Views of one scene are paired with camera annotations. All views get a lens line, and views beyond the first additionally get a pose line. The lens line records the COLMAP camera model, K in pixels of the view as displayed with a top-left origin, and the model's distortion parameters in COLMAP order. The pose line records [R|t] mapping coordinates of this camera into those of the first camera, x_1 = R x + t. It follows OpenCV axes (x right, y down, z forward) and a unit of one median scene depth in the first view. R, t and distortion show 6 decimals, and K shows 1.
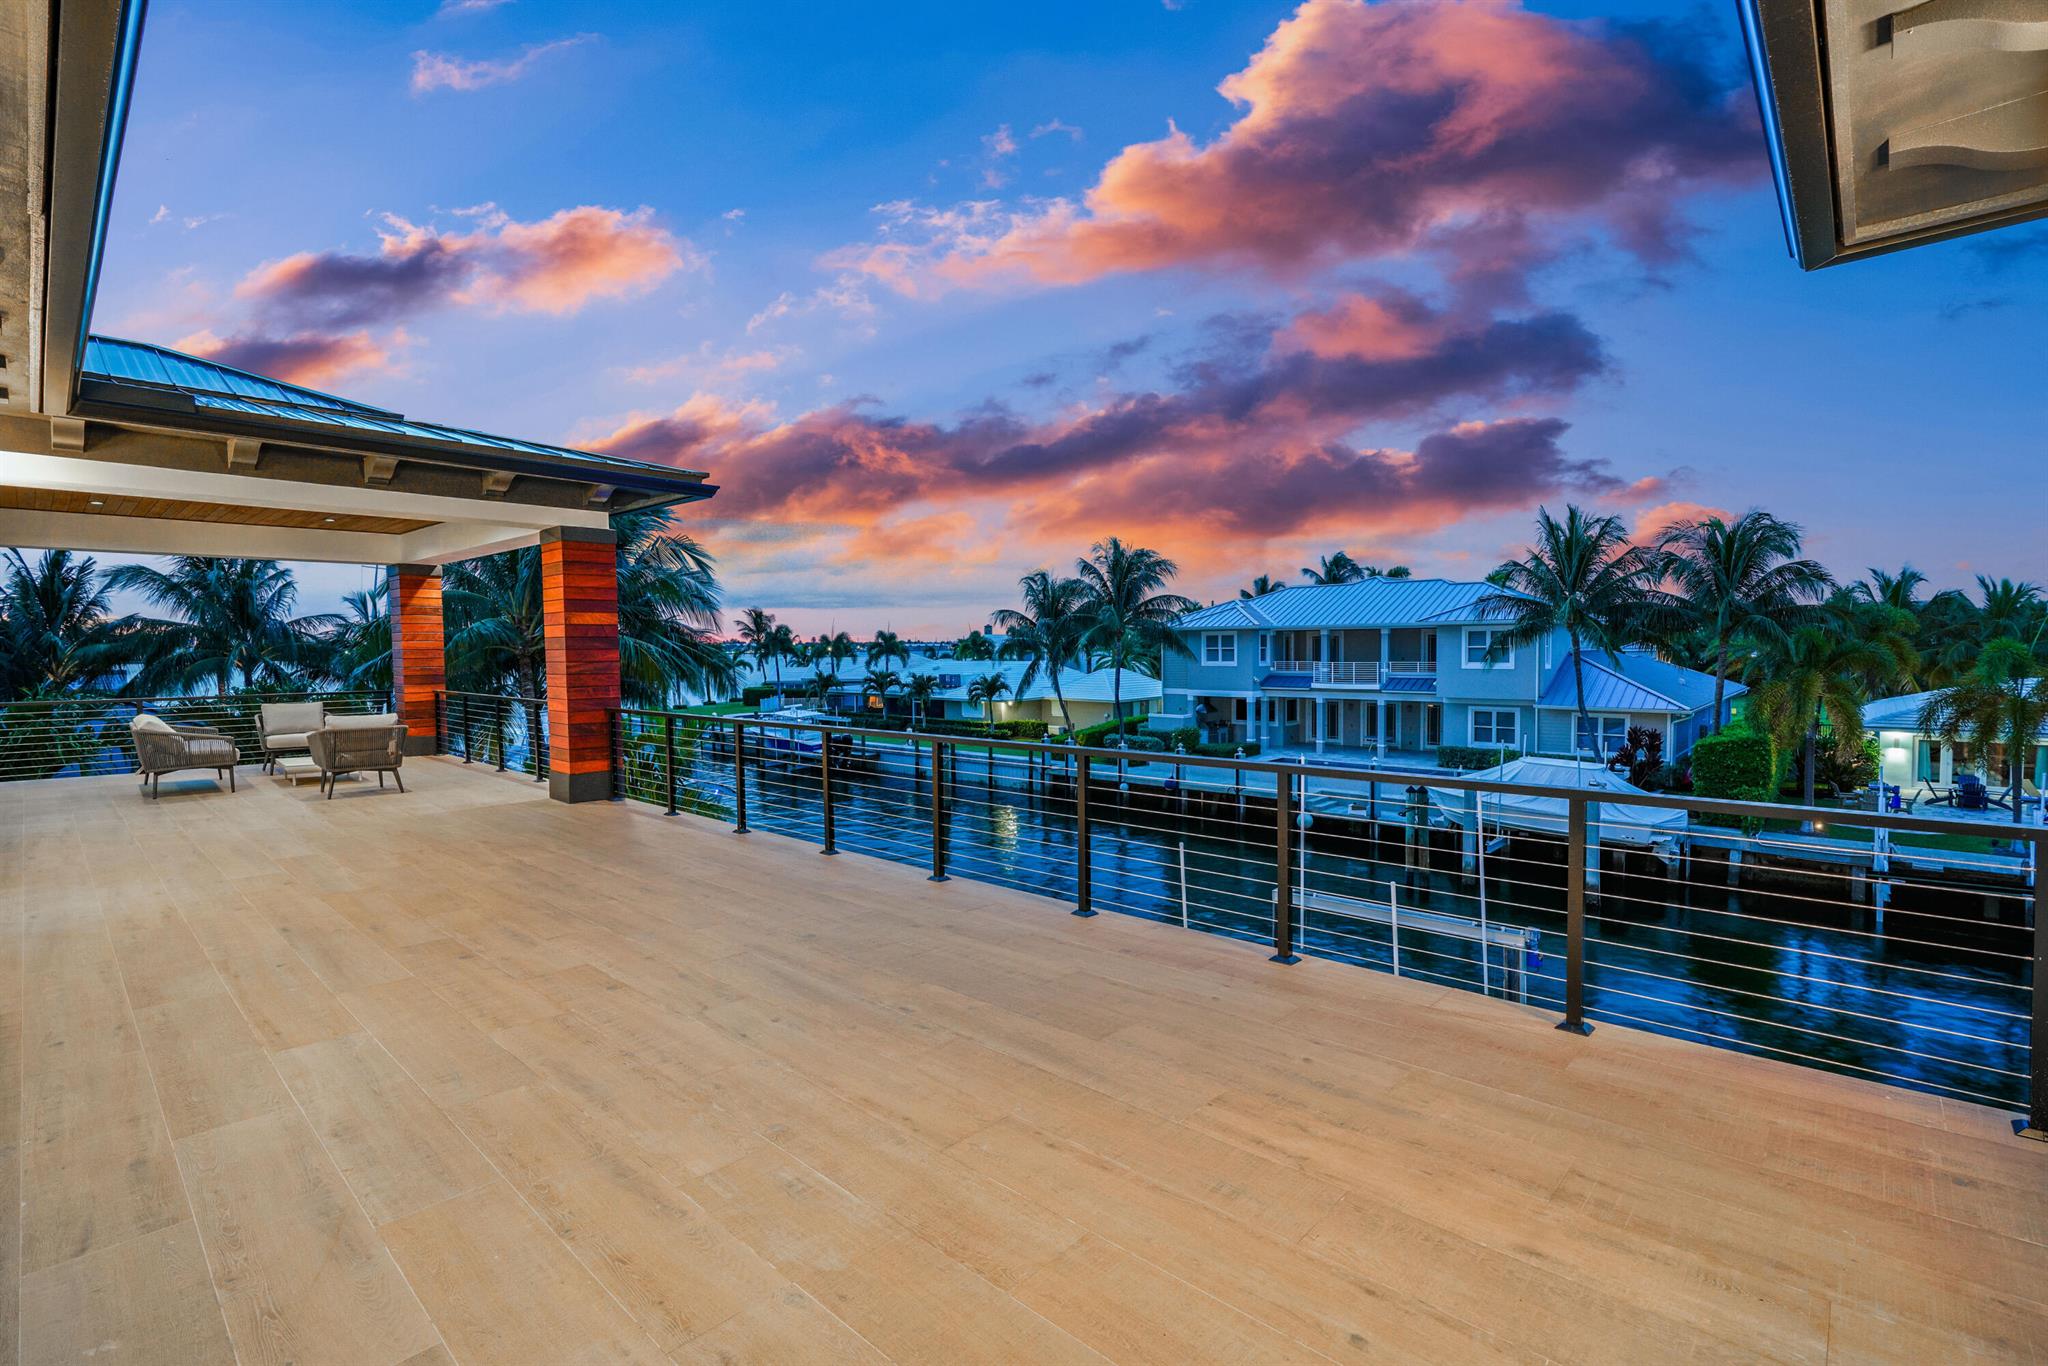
lens RADIAL K [[927.8, 0, 1021.9], [0, 927.8, 684.7], [0, 0, 1]] dist [-0.003627, 0.000546]
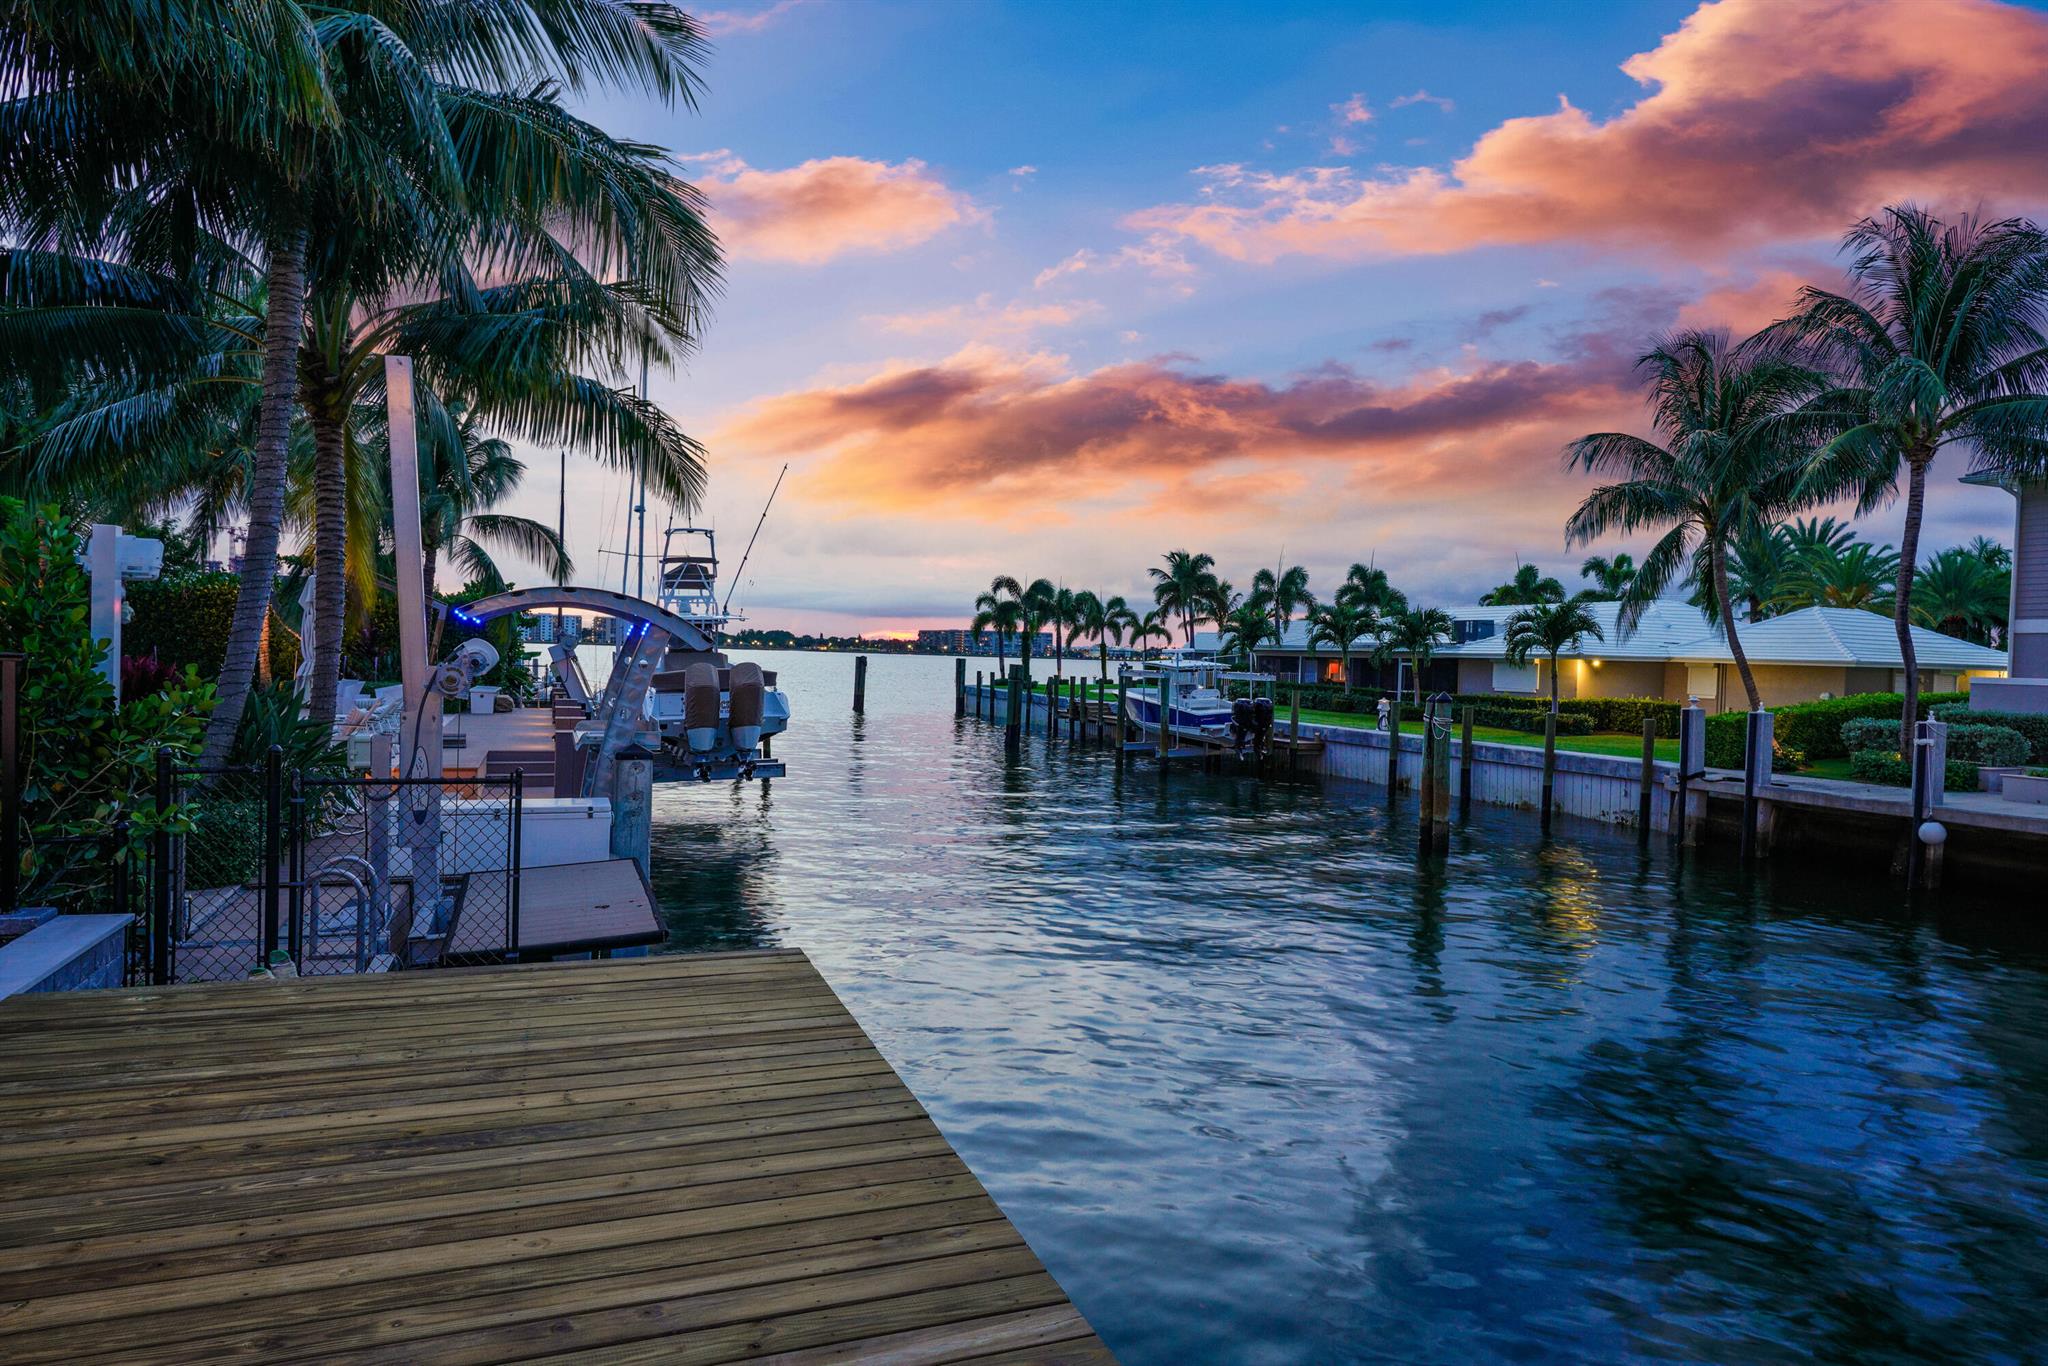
lens RADIAL K [[1192.0, 0, 1024.0], [0, 1192.0, 683.0], [0, 0, 1]] dist [-0.001100, 0.000859]
pose [[0.900612, 0.048275, -0.431934, -0.015531], [-0.058136, 0.998262, -0.009647, 0.067803], [0.430718, 0.033799, 0.901854, 0.357801]]
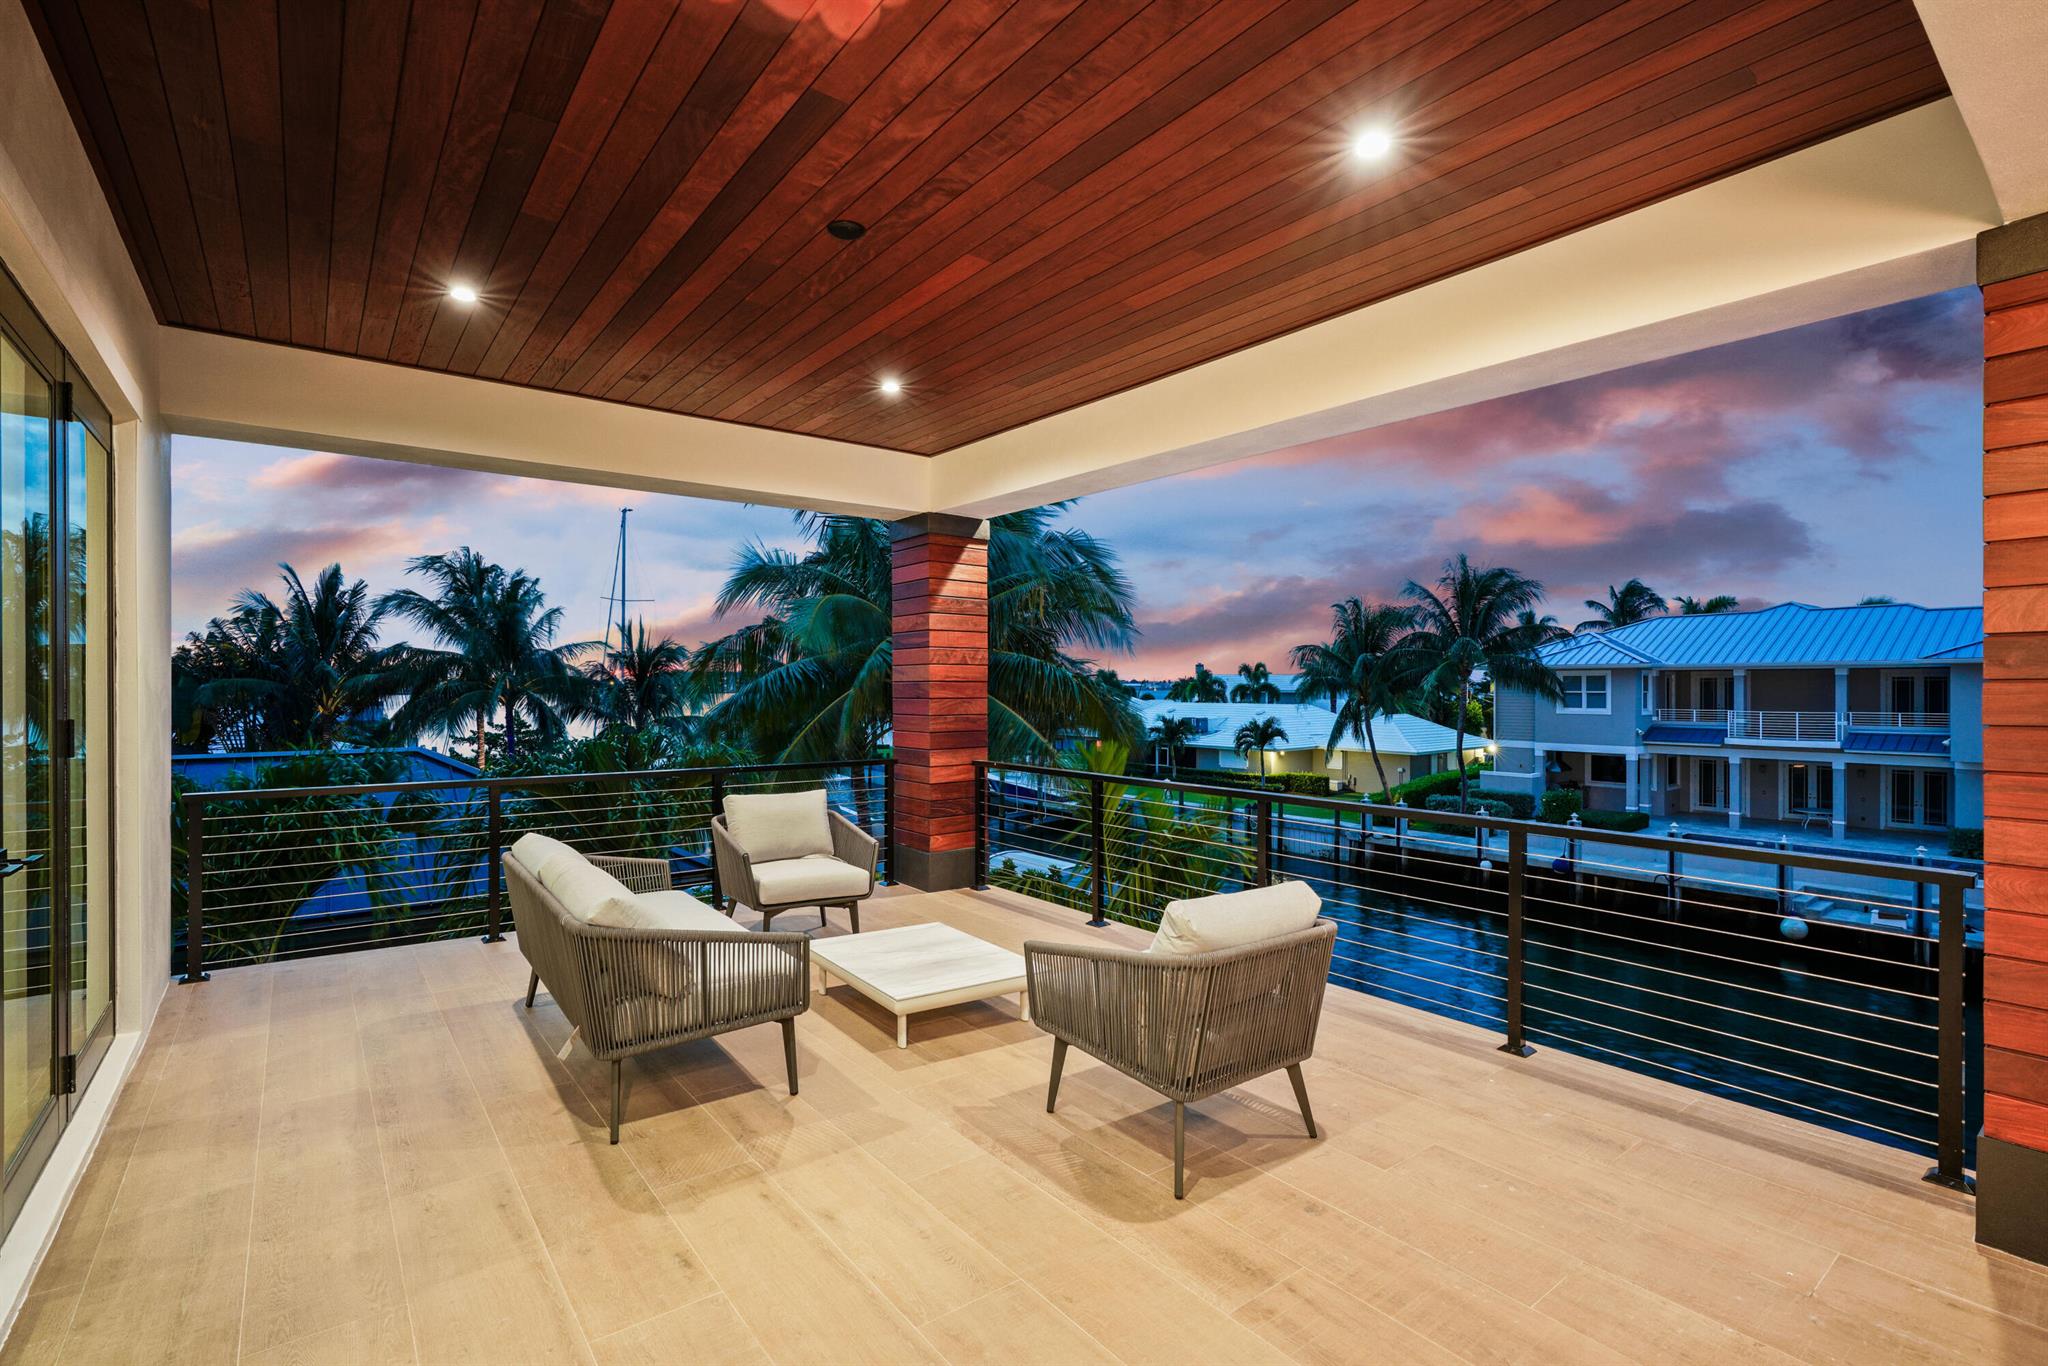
lens RADIAL K [[927.8, 0, 1021.9], [0, 927.8, 684.7], [0, 0, 1]] dist [-0.003627, 0.000546]
pose [[0.986991, 0.009783, -0.160477, -0.140972], [-0.016694, 0.998988, -0.041774, -0.003962], [0.159906, 0.043910, 0.986155, 0.132840]]
